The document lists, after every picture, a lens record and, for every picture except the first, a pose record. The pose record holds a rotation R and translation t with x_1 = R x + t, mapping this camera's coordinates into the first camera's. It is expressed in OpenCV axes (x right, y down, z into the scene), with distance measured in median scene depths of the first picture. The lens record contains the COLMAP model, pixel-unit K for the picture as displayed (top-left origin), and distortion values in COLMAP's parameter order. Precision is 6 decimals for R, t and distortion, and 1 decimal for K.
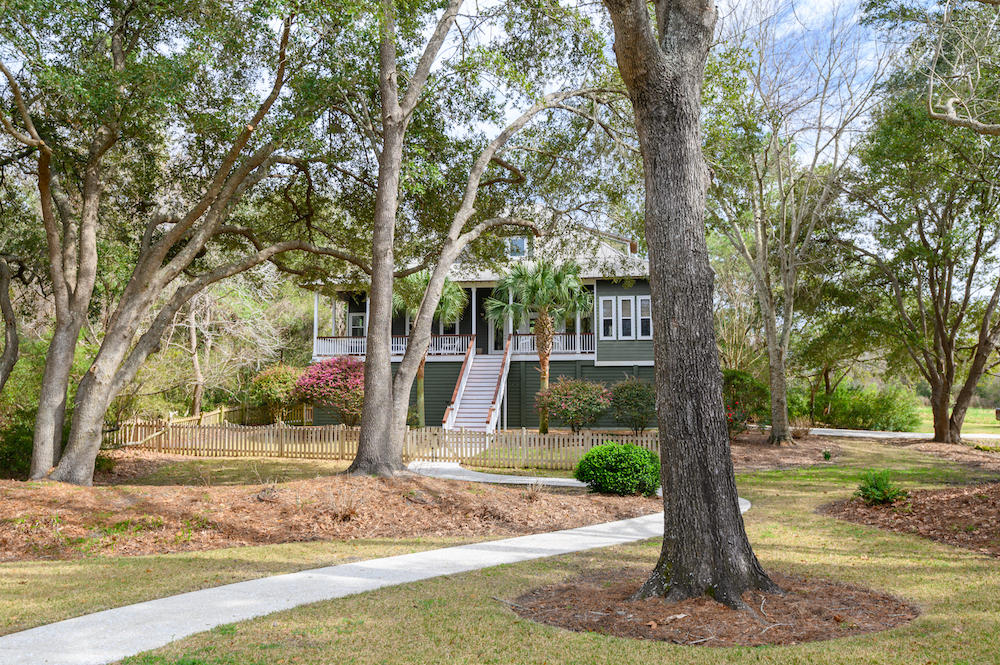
lens RADIAL K [[808.0, 0, 500.0], [0, 808.0, 332.5], [0, 0, 1]] dist [-0.004634, -0.003552]
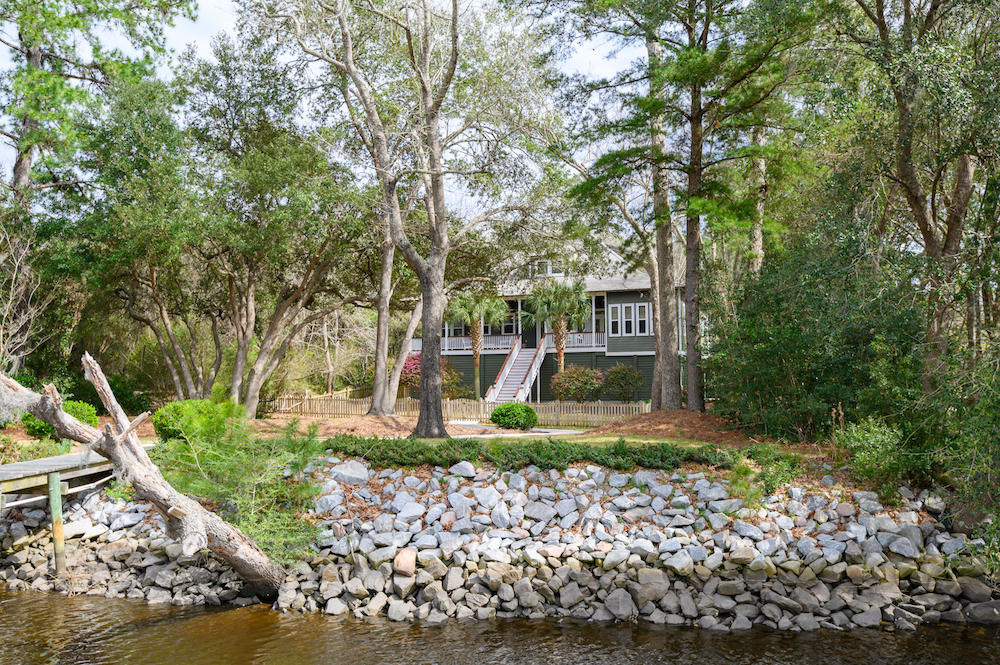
lens RADIAL K [[808.0, 0, 500.0], [0, 808.0, 332.5], [0, 0, 1]] dist [-0.004634, -0.003552]
pose [[0.980673, -0.019354, -0.194693, 0.218165], [0.023356, 0.999560, 0.018282, -0.027988], [0.194253, -0.022476, 0.980694, -0.383250]]
